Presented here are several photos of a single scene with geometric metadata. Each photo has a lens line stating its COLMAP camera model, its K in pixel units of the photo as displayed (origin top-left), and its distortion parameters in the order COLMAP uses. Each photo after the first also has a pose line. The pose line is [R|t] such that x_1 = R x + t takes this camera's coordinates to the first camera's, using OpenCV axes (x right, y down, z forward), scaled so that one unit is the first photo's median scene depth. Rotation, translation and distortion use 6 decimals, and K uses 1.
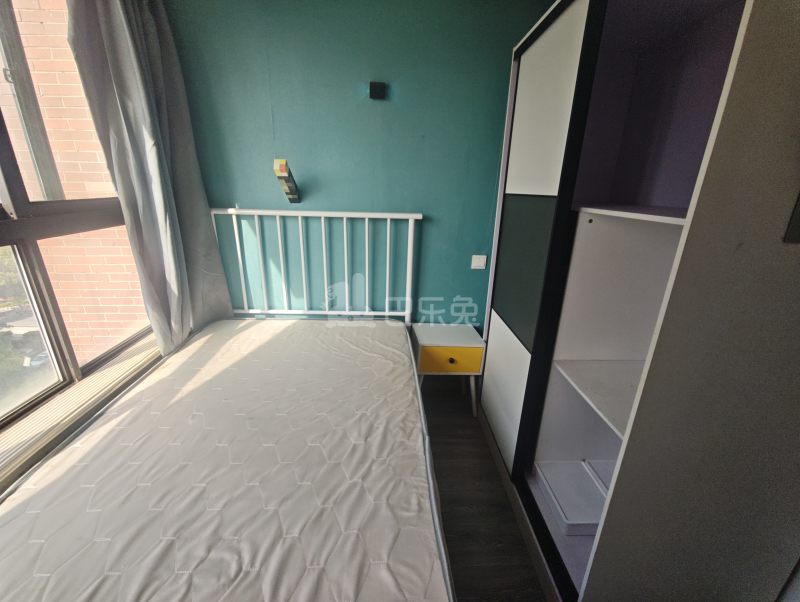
lens RADIAL K [[335.1, 0, 397.7], [0, 335.1, 298.2], [0, 0, 1]] dist [-0.004497, 0.001950]
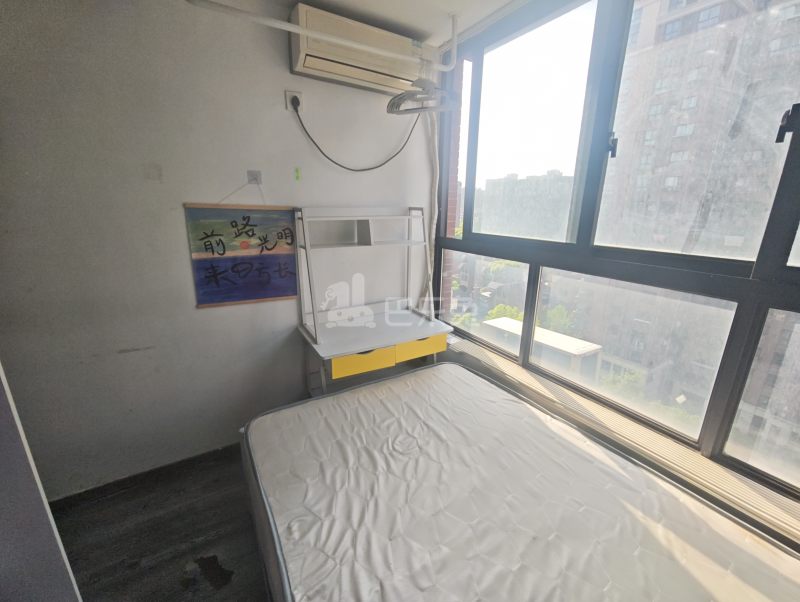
lens RADIAL K [[335.1, 0, 400.8], [0, 335.1, 300.6], [0, 0, 1]] dist [-0.004497, 0.001950]
pose [[-0.876883, 0.099172, -0.470363, 0.118842], [-0.189201, 0.828306, 0.527363, -0.384347], [0.441904, 0.551429, -0.707564, 0.983458]]
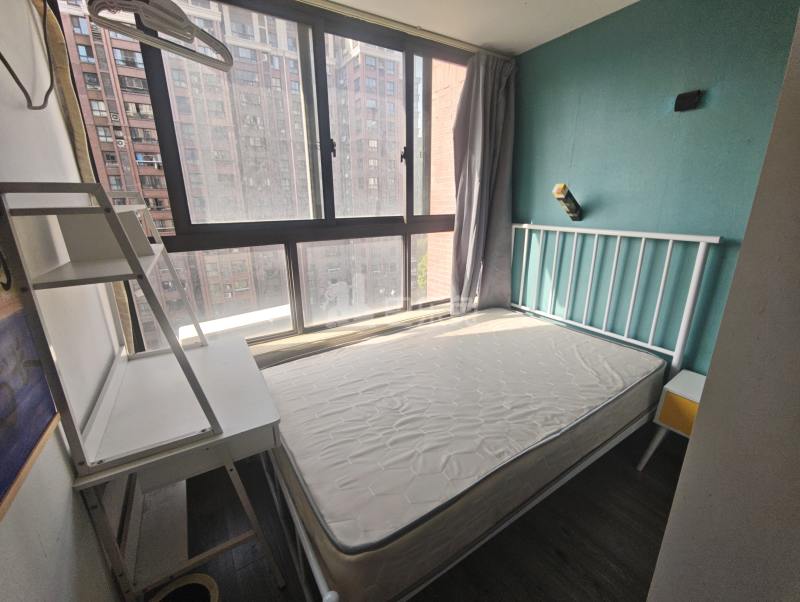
lens RADIAL K [[335.1, 0, 401.5], [0, 335.1, 298.7], [0, 0, 1]] dist [-0.004497, 0.001950]
pose [[0.510478, 0.210163, -0.833813, 0.523081], [-0.263818, 0.961186, 0.080752, 0.039998], [0.818420, 0.178753, 0.546109, -0.055084]]
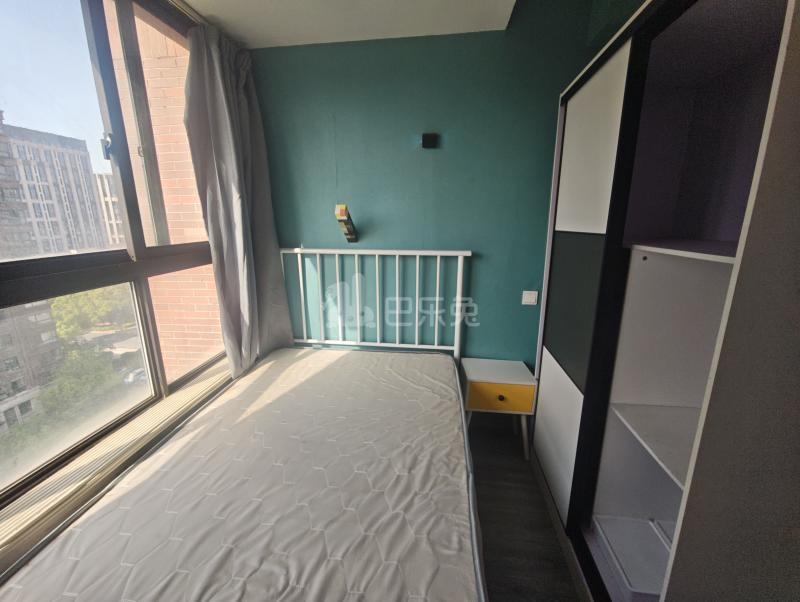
lens RADIAL K [[335.1, 0, 398.0], [0, 335.1, 298.4], [0, 0, 1]] dist [-0.004497, 0.001950]
pose [[0.987291, 0.010597, -0.158570, 0.021299], [-0.026012, 0.995094, -0.095457, -0.002890], [0.156780, 0.098369, 0.982722, -0.047271]]
